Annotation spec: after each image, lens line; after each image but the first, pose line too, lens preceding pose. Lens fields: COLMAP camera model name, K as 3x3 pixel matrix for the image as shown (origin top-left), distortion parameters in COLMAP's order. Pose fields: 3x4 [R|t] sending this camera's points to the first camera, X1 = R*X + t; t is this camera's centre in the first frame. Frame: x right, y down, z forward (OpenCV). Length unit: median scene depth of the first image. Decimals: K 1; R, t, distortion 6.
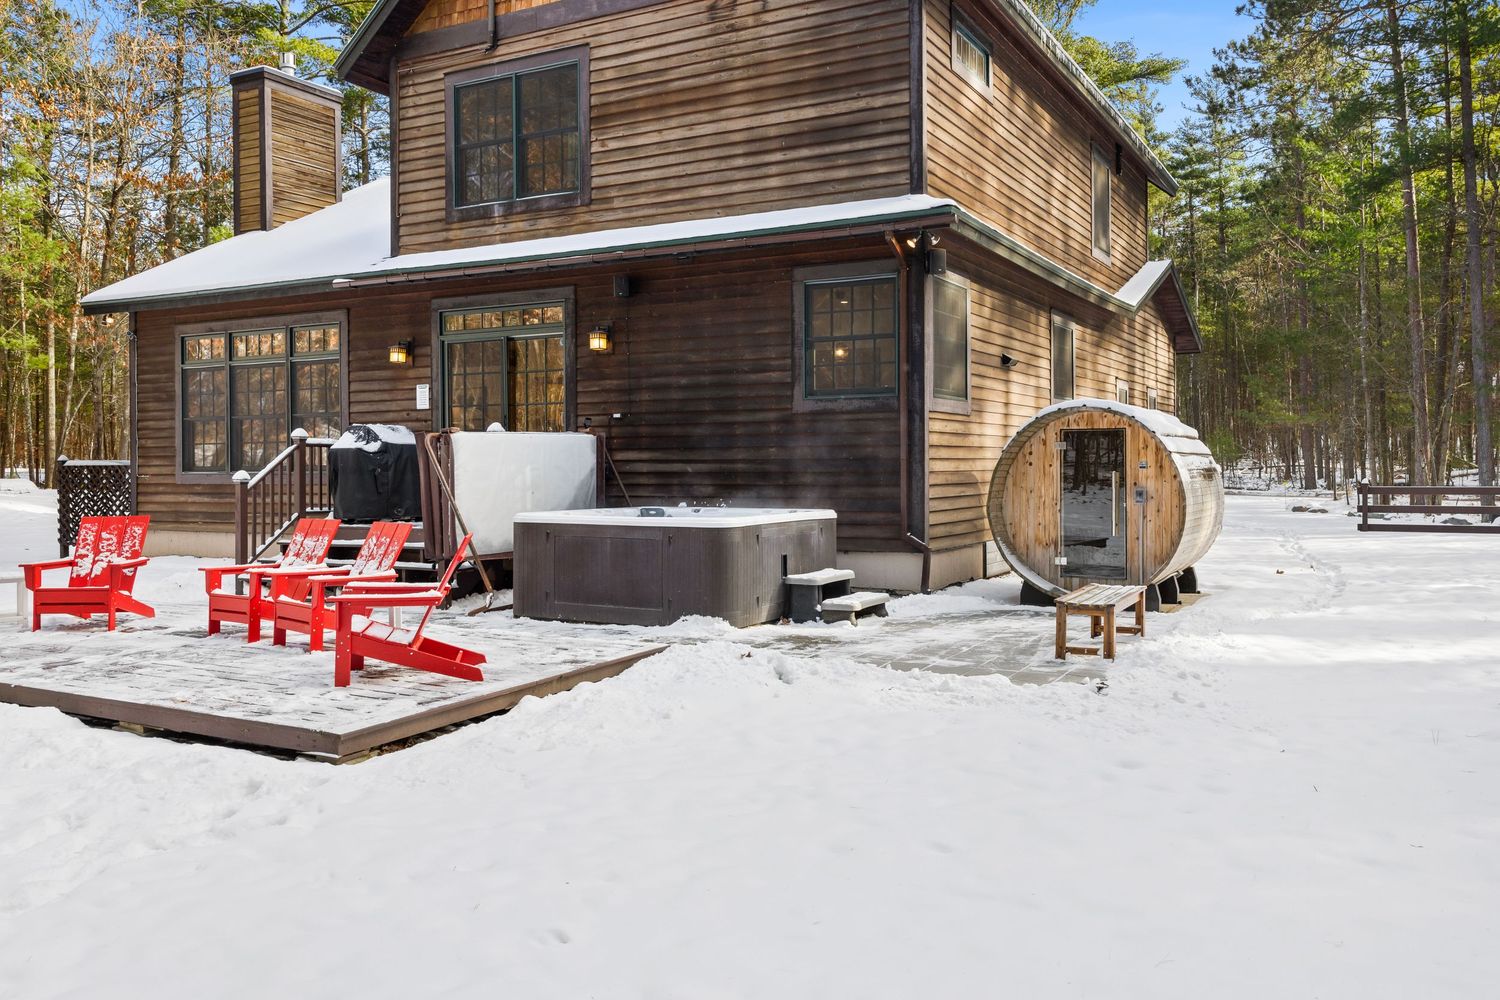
lens RADIAL K [[1216.1, 0, 750.4], [0, 1216.1, 495.7], [0, 0, 1]] dist [-0.000943, -0.000142]
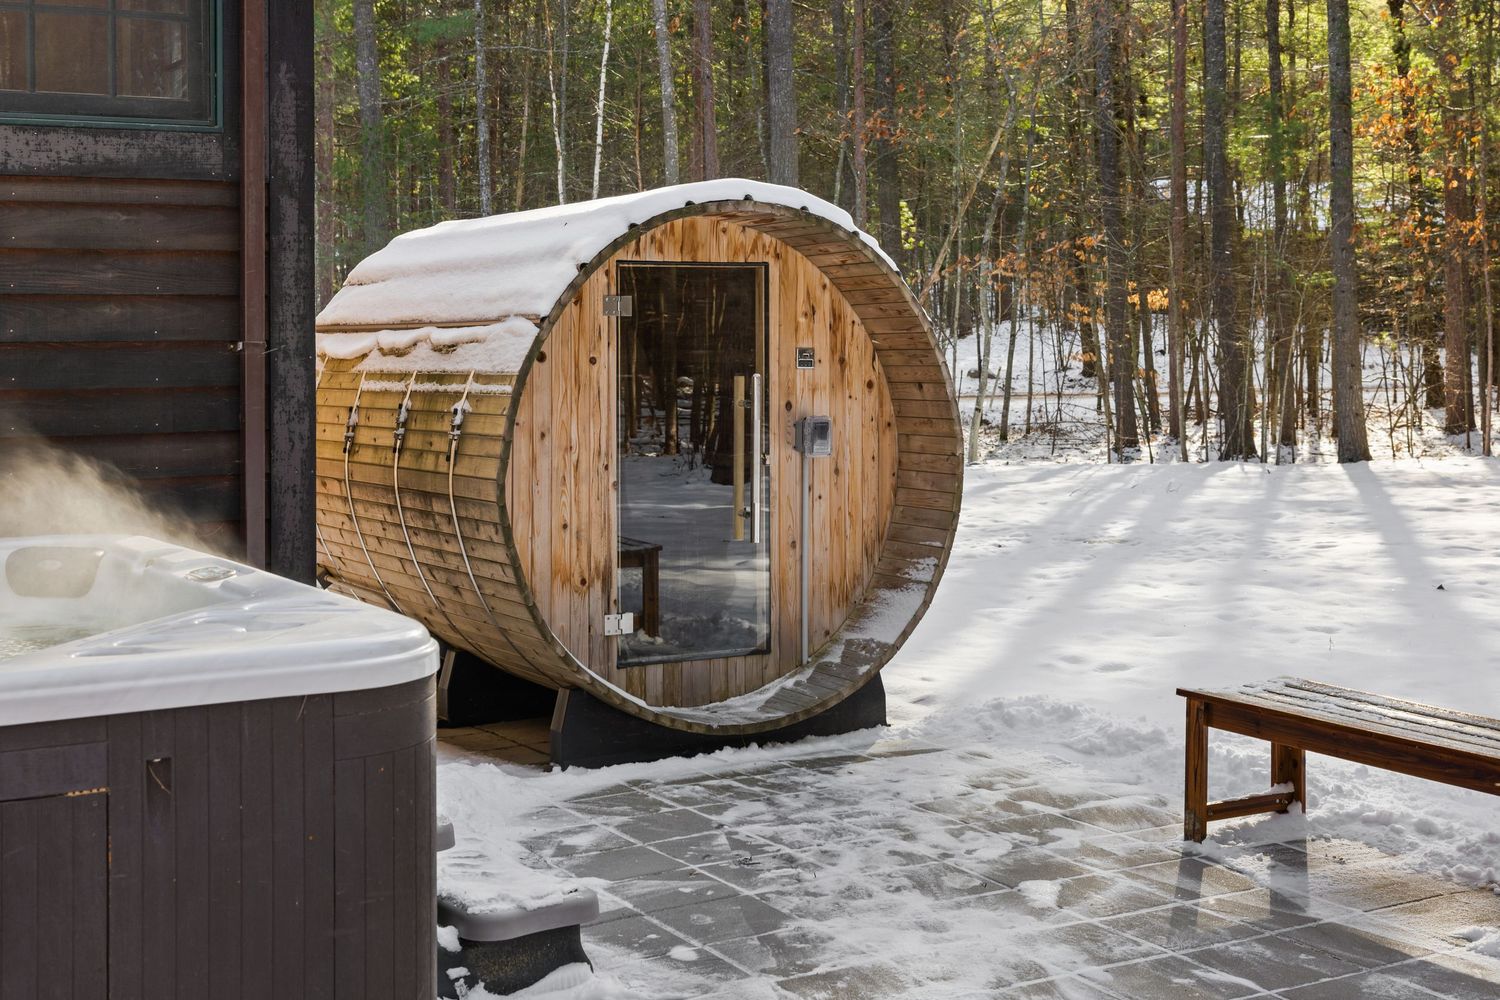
lens RADIAL K [[2045.2, 0, 749.8], [0, 2045.2, 497.7], [0, 0, 1]] dist [-0.002176, 0.000000]
pose [[0.521723, -0.066482, 0.850520, -0.245053], [0.030425, 0.997775, 0.059328, -0.019142], [-0.852572, -0.005076, 0.522585, 0.646063]]
